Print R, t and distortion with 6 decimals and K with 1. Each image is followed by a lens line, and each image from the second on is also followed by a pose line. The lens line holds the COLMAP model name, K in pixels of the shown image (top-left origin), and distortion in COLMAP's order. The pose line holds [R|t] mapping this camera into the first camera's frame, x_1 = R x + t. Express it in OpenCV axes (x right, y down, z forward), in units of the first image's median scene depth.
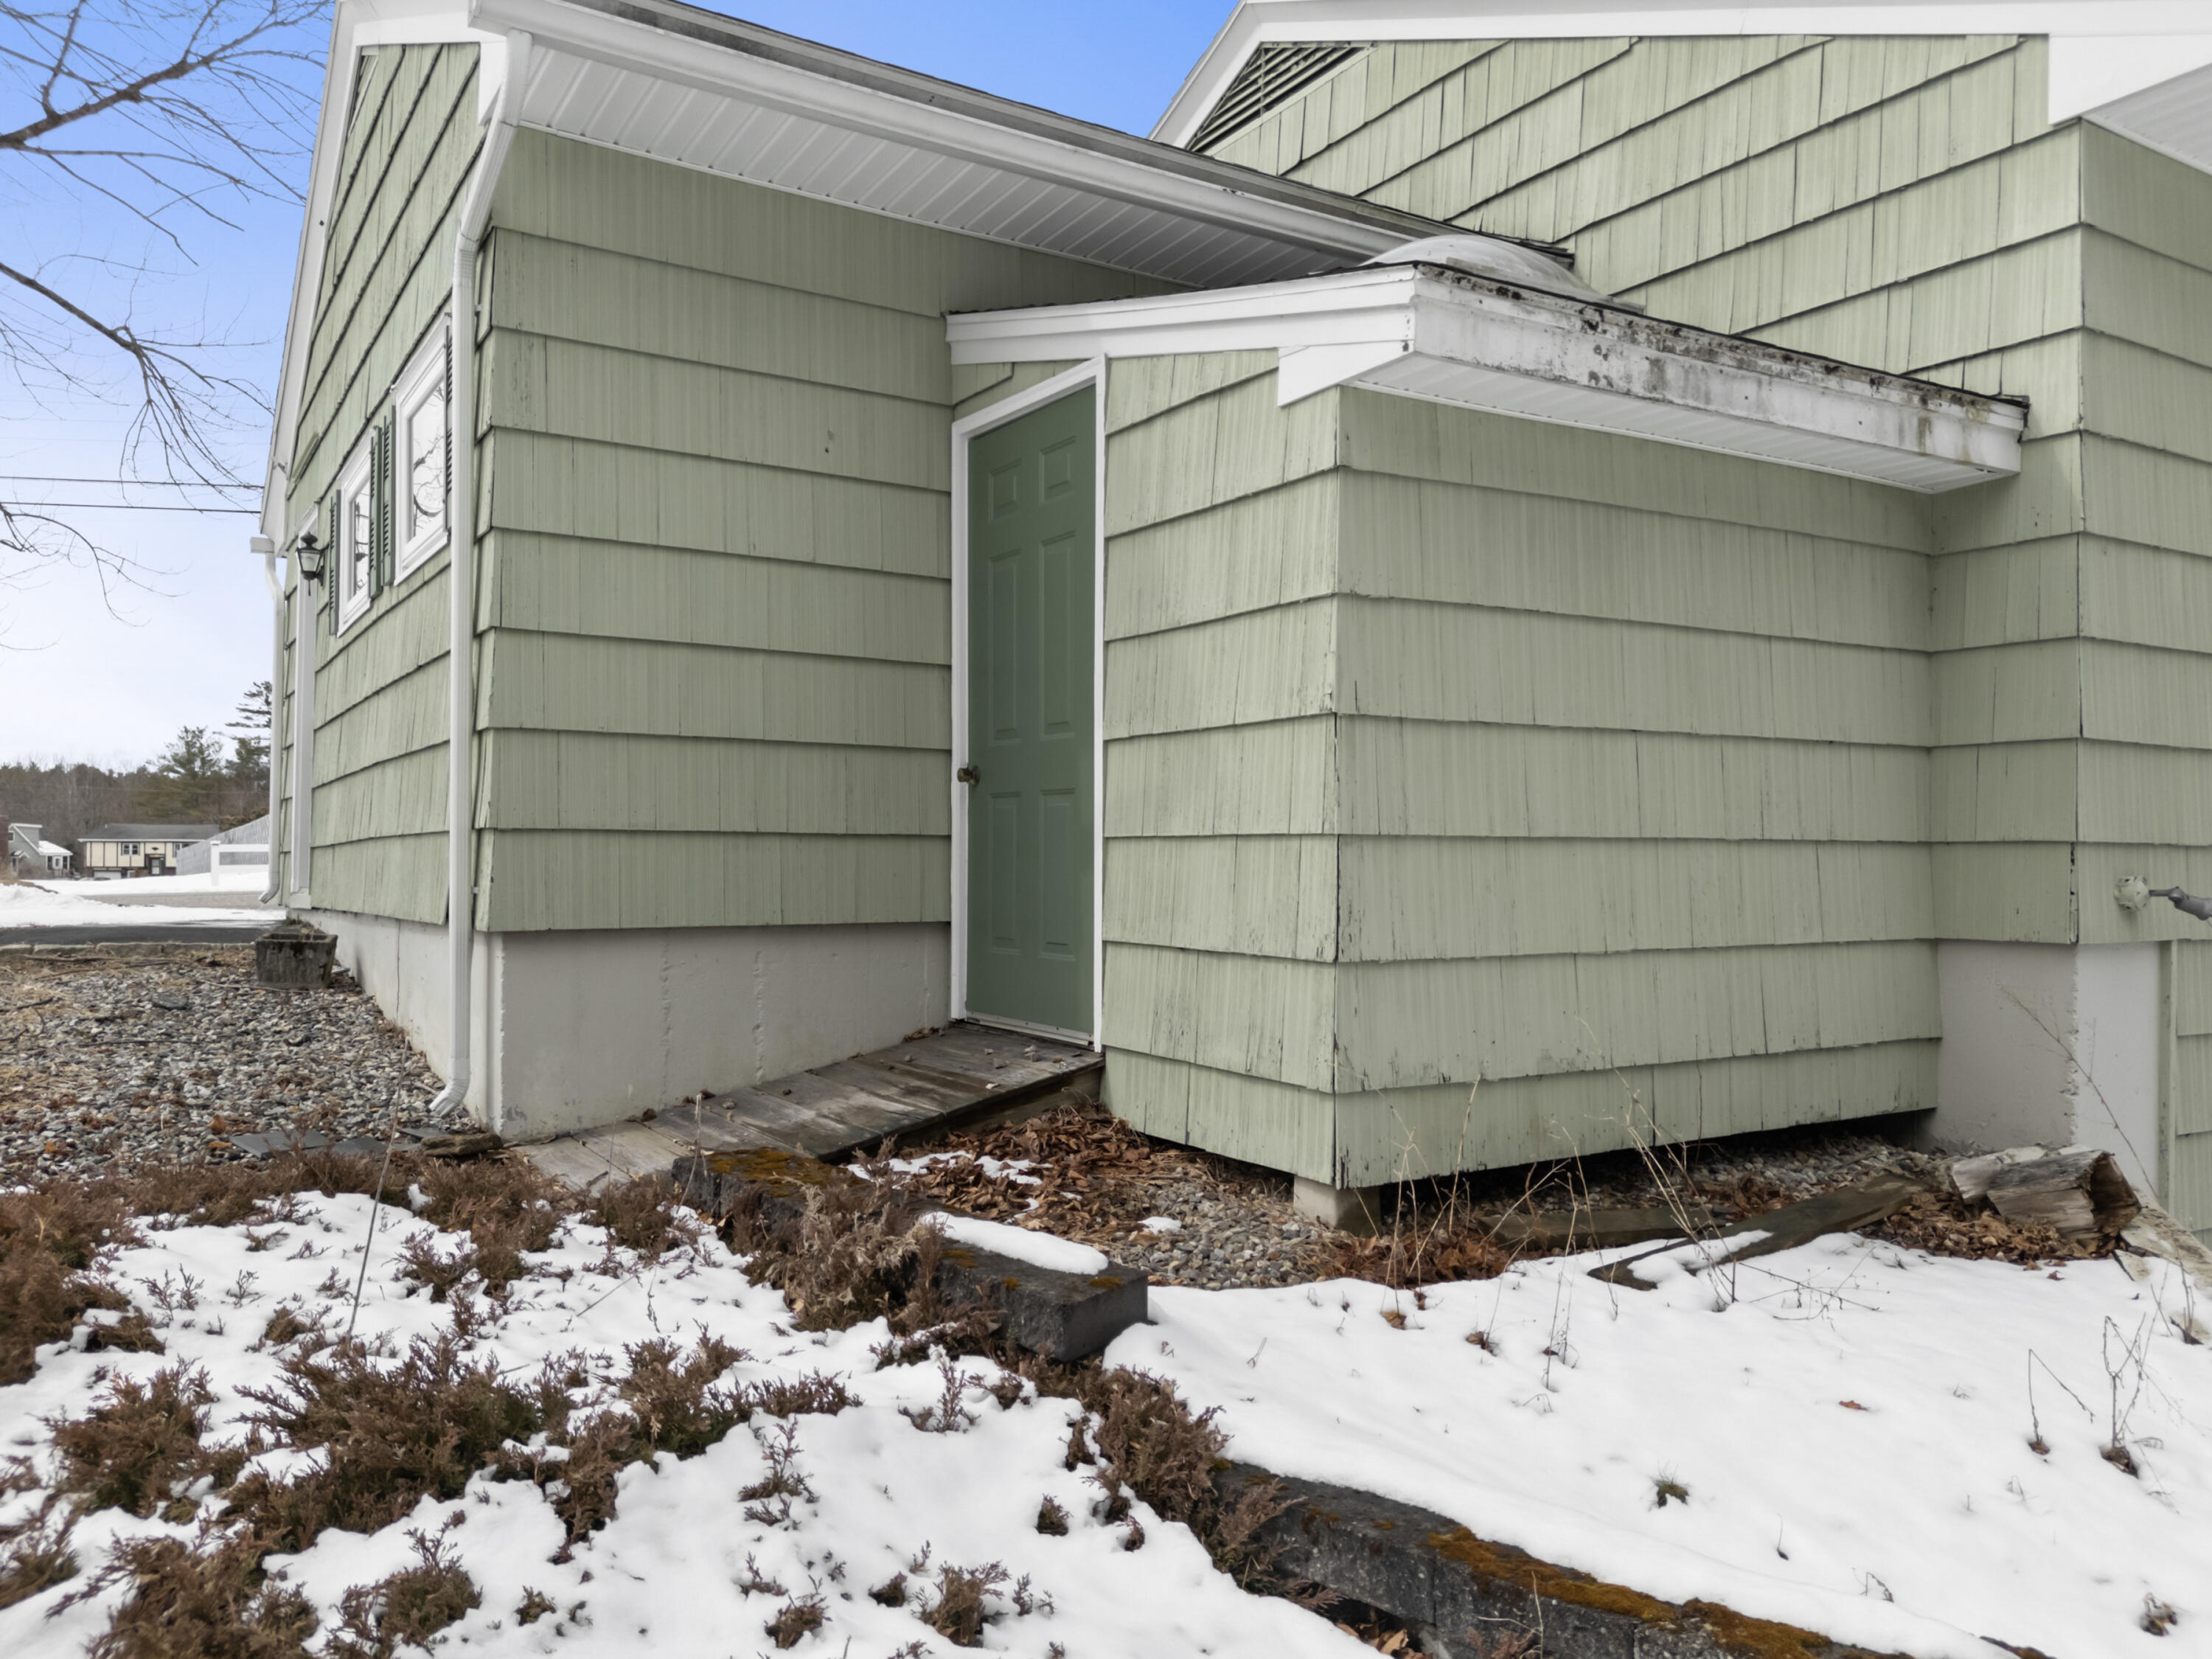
lens RADIAL K [[1608.6, 0, 1109.6], [0, 1608.6, 867.1], [0, 0, 1]] dist [0.077142, -0.067376]
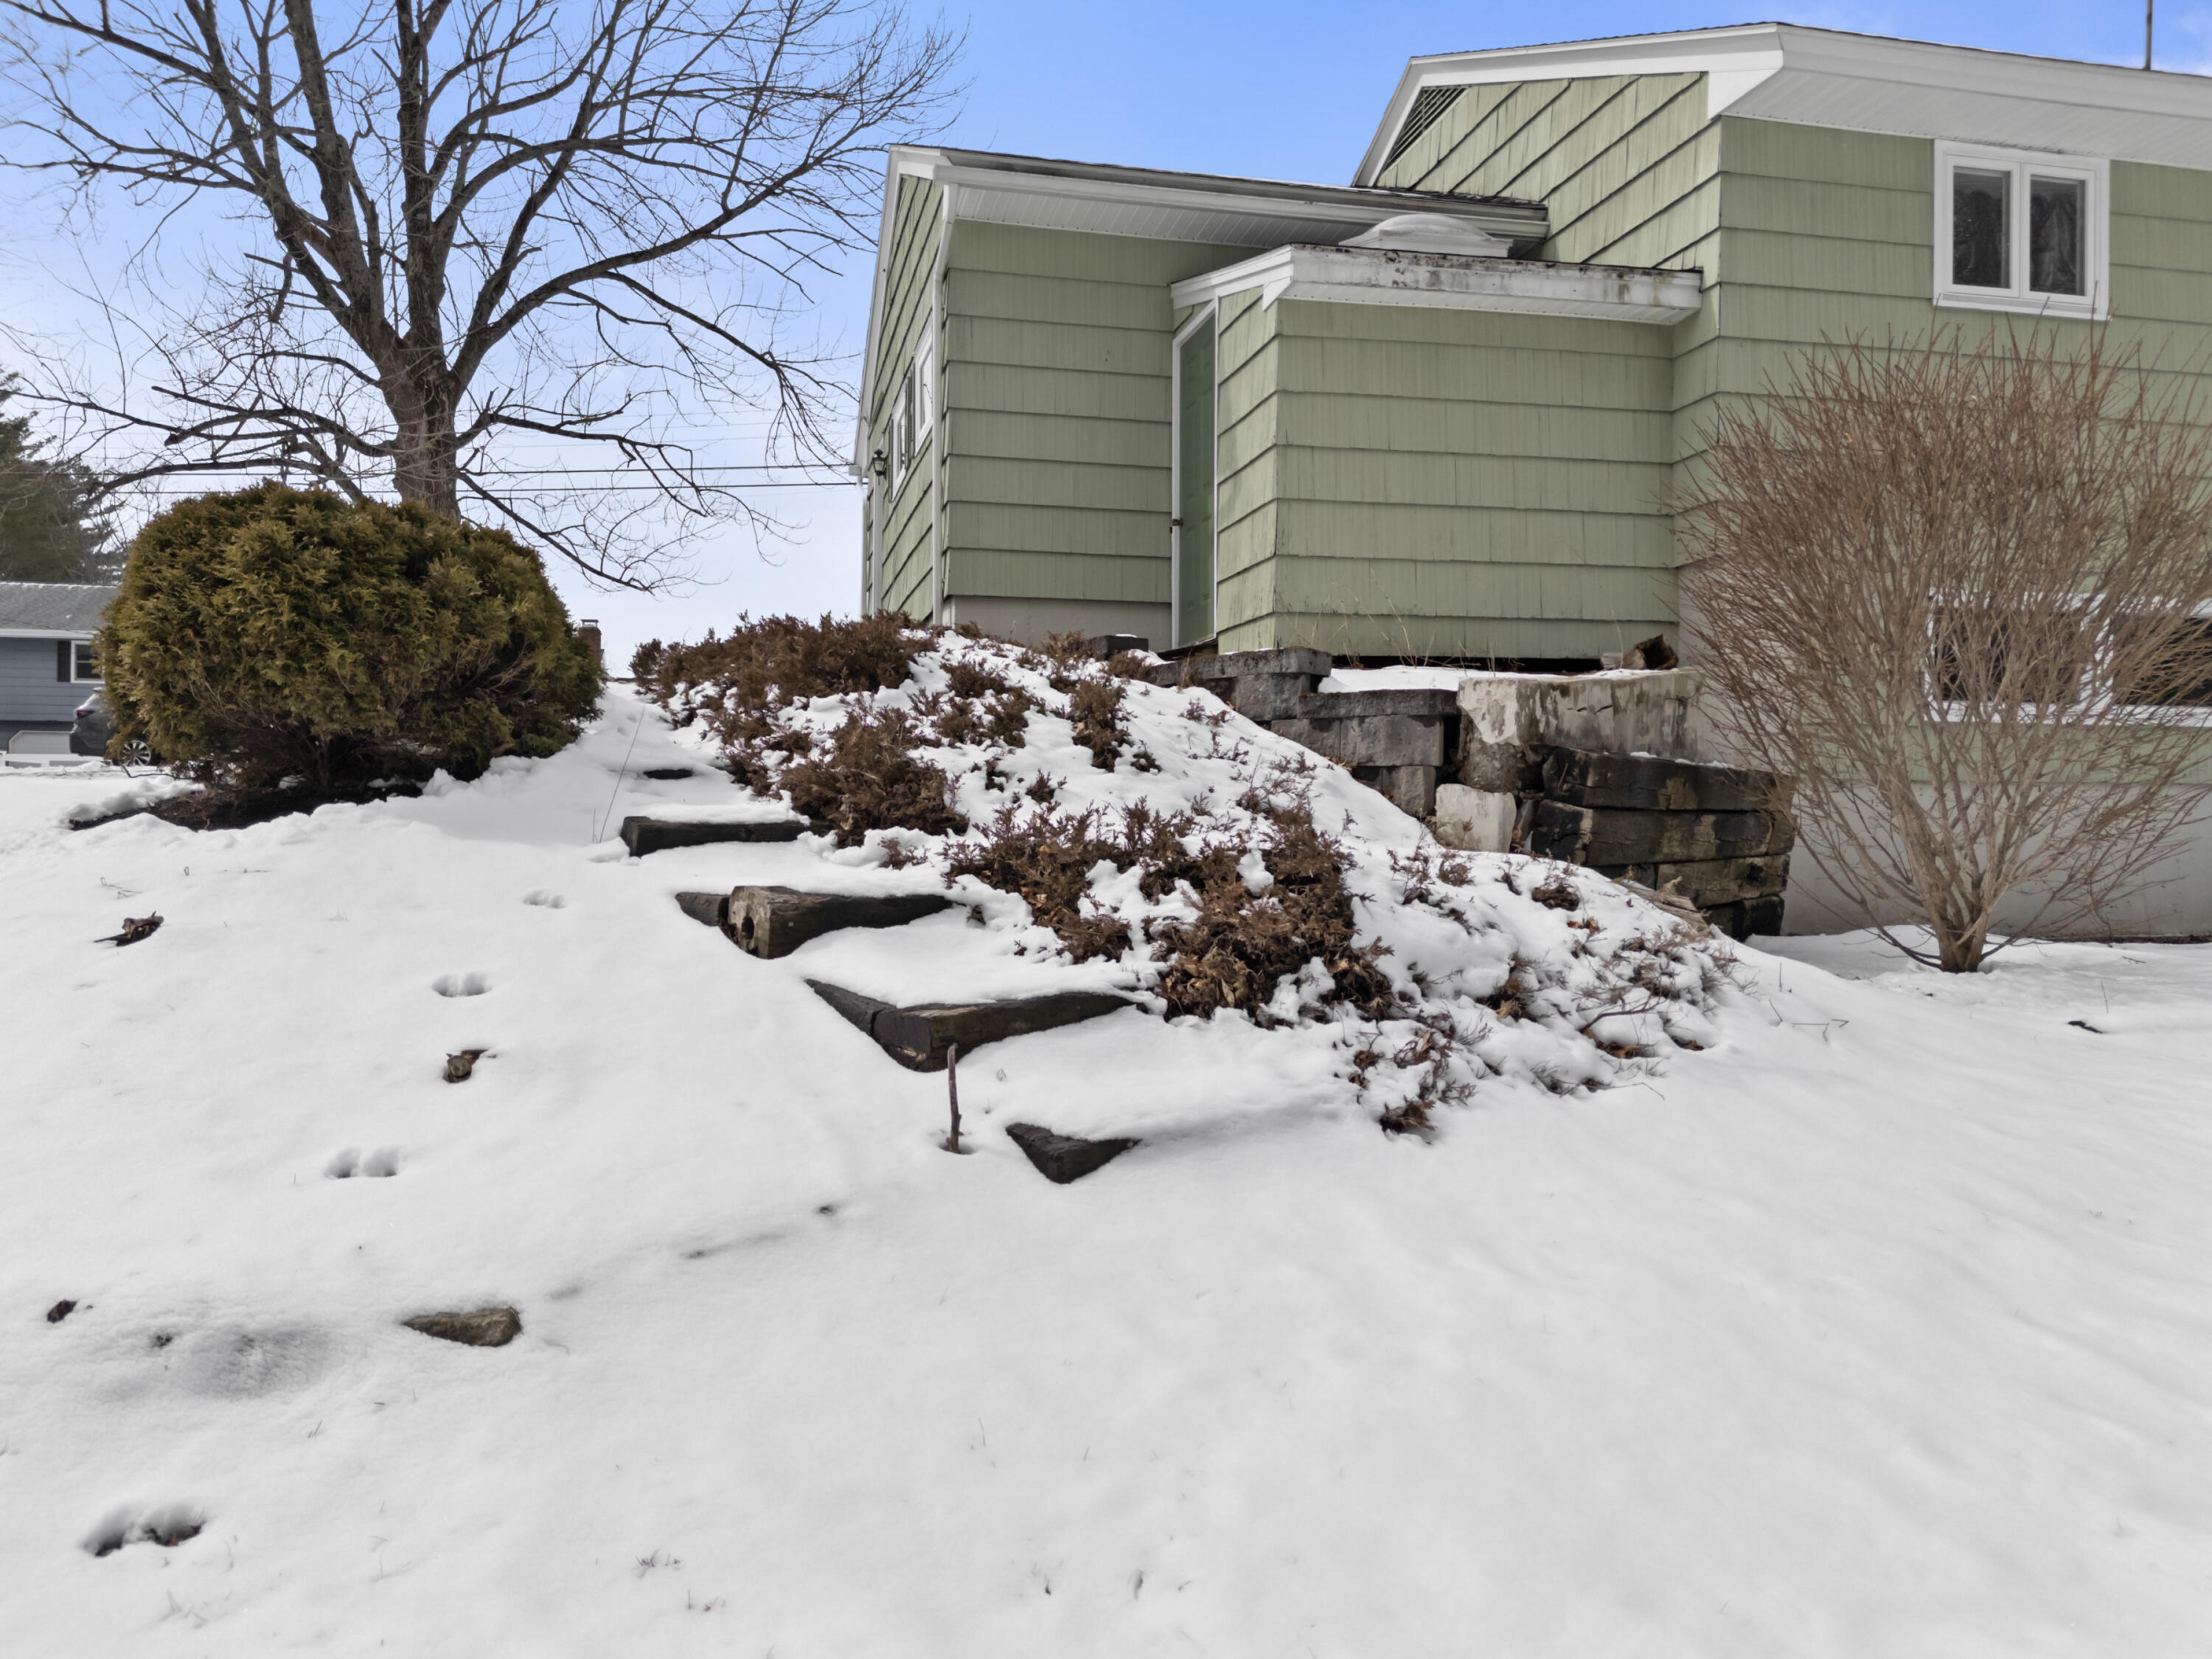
lens RADIAL K [[1580.0, 0, 1134.8], [0, 1580.0, 819.8], [0, 0, 1]] dist [0.083313, -0.109680]
pose [[0.953654, -0.005342, -0.300858, 0.488762], [0.004433, 0.999983, -0.003703, 0.347084], [0.300873, 0.002198, 0.953662, -0.934605]]
